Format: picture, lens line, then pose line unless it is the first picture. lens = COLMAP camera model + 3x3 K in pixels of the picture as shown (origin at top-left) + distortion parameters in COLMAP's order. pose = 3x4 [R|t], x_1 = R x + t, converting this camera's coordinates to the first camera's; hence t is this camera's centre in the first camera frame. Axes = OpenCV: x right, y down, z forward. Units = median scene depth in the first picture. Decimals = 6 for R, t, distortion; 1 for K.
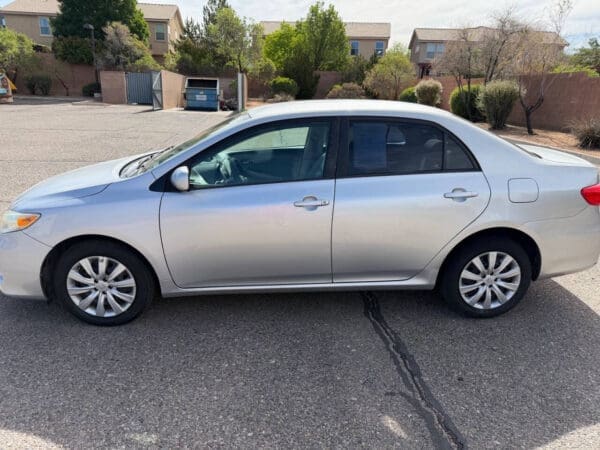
lens RADIAL K [[428.2, 0, 302.7], [0, 428.2, 236.5], [0, 0, 1]] dist [-0.001078, -0.007606]
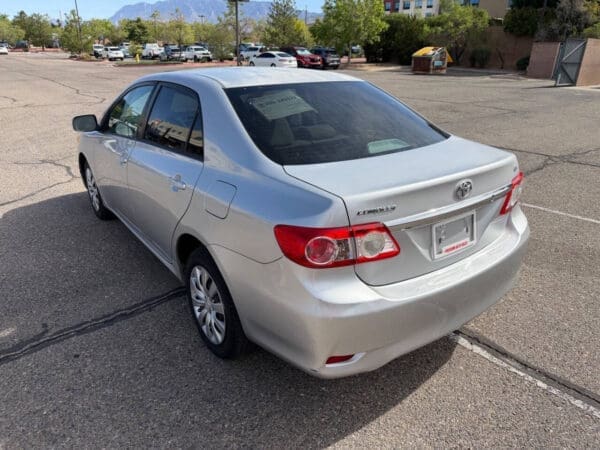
lens RADIAL K [[445.0, 0, 297.5], [0, 445.0, 223.0], [0, 0, 1]] dist [-0.006465, -0.004760]
pose [[0.522396, 0.287445, -0.802794, 0.154647], [-0.276202, 0.947752, 0.159618, -0.028385], [0.806731, 0.138349, 0.574495, 0.090510]]
